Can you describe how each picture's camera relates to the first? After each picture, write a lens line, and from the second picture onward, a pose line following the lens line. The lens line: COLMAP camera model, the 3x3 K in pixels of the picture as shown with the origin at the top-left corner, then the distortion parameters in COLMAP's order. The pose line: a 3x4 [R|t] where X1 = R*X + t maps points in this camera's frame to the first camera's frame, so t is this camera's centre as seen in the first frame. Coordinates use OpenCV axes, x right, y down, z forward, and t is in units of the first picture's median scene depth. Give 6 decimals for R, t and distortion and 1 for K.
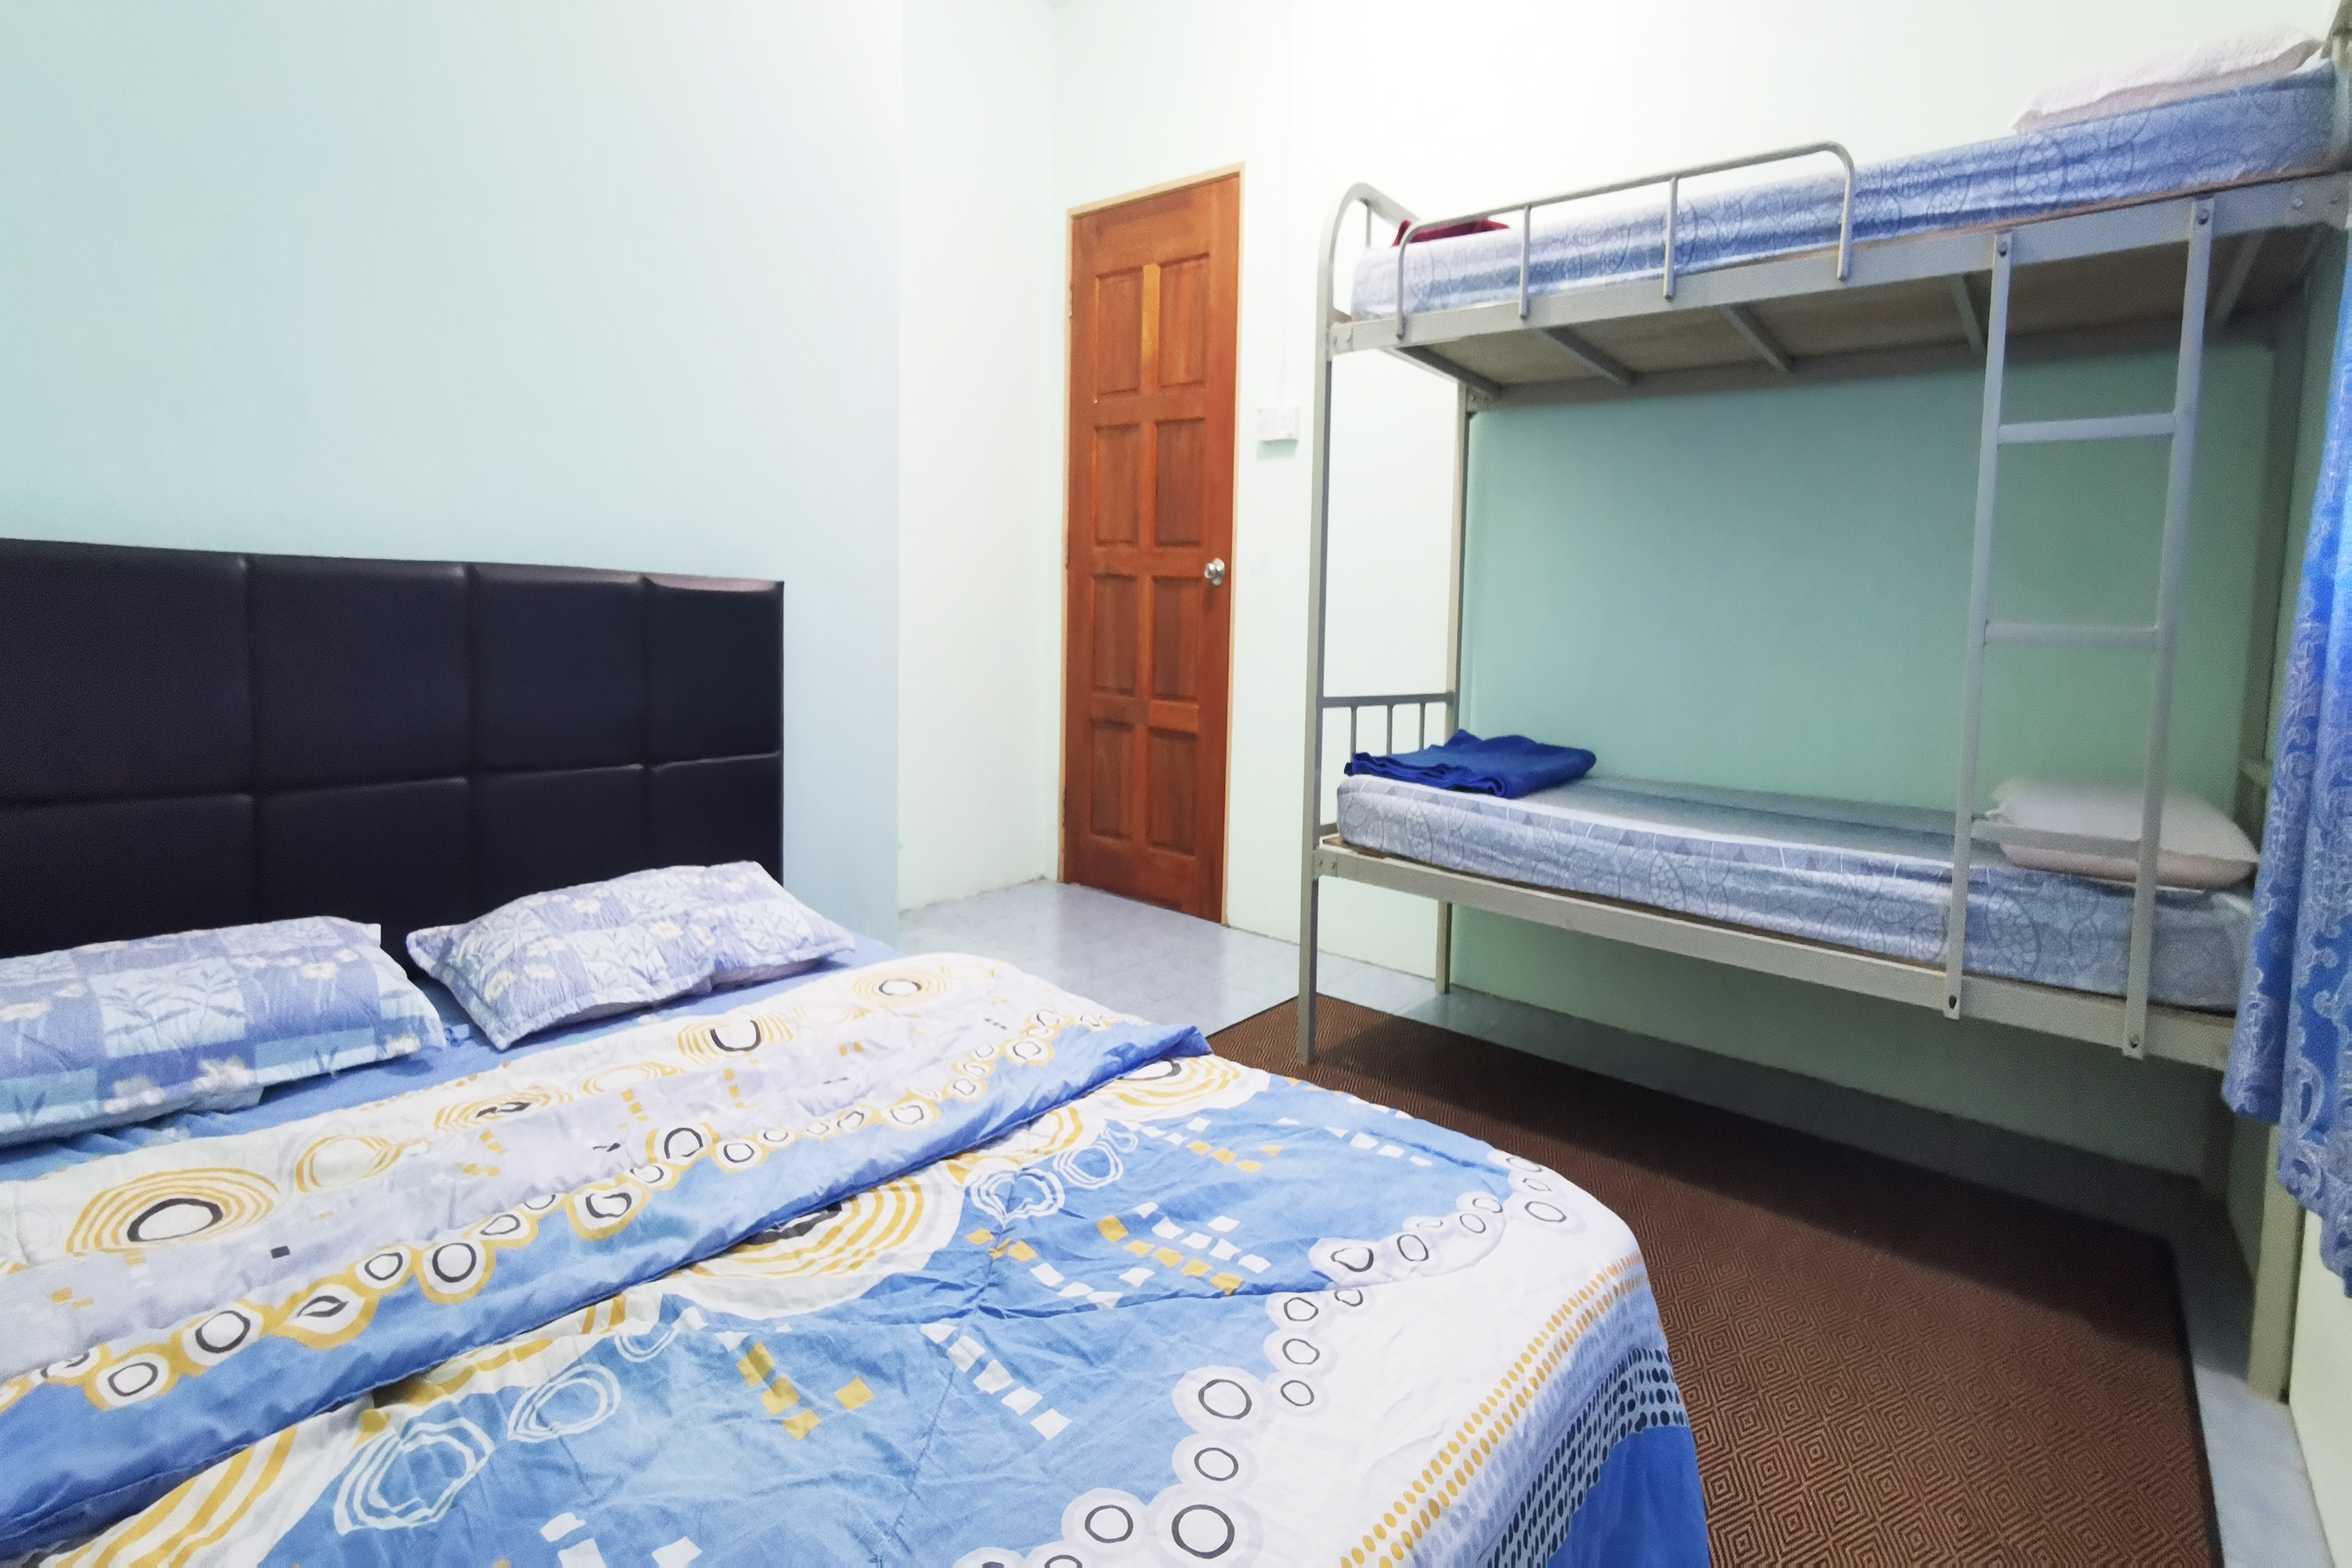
lens RADIAL K [[1092.8, 0, 1169.5], [0, 1092.8, 691.0], [0, 0, 1]] dist [-0.018012, 0.012713]
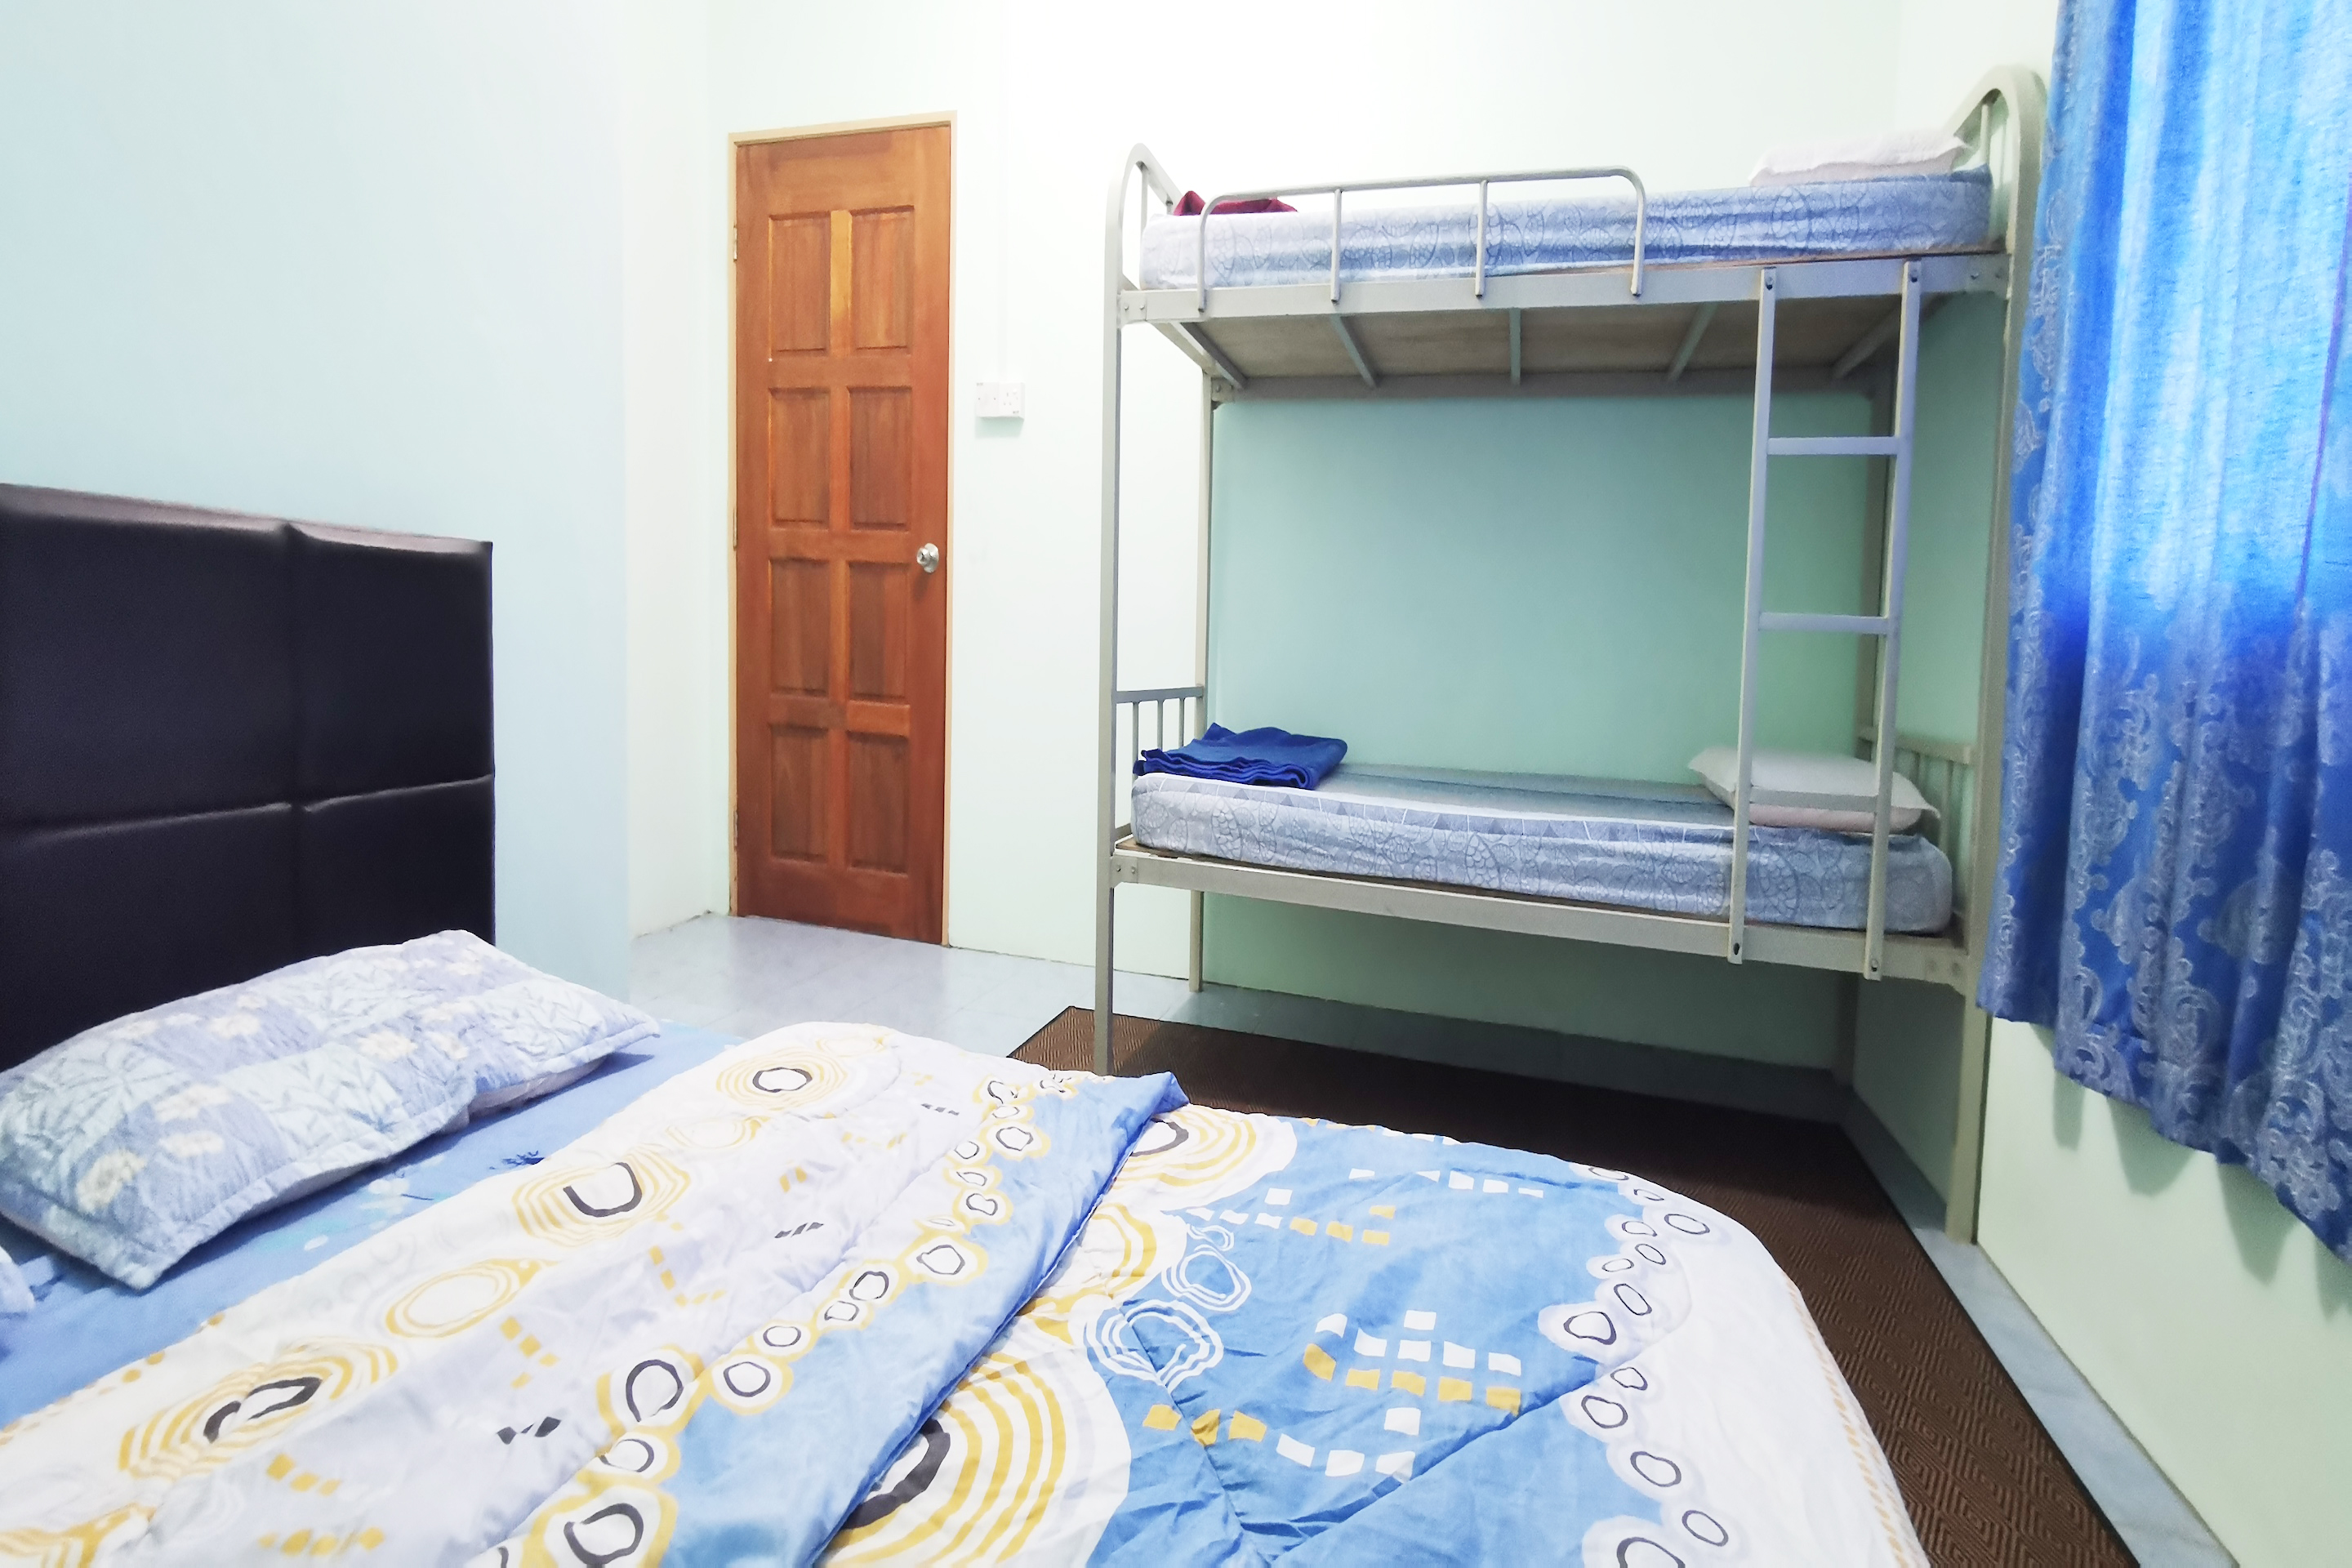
lens RADIAL K [[1092.8, 0, 1169.5], [0, 1092.8, 691.0], [0, 0, 1]] dist [-0.018012, 0.012713]
pose [[0.926612, -0.017463, 0.375614, -0.219088], [0.017802, 0.999838, 0.002570, 0.005396], [-0.375598, 0.004306, 0.926773, 0.160128]]
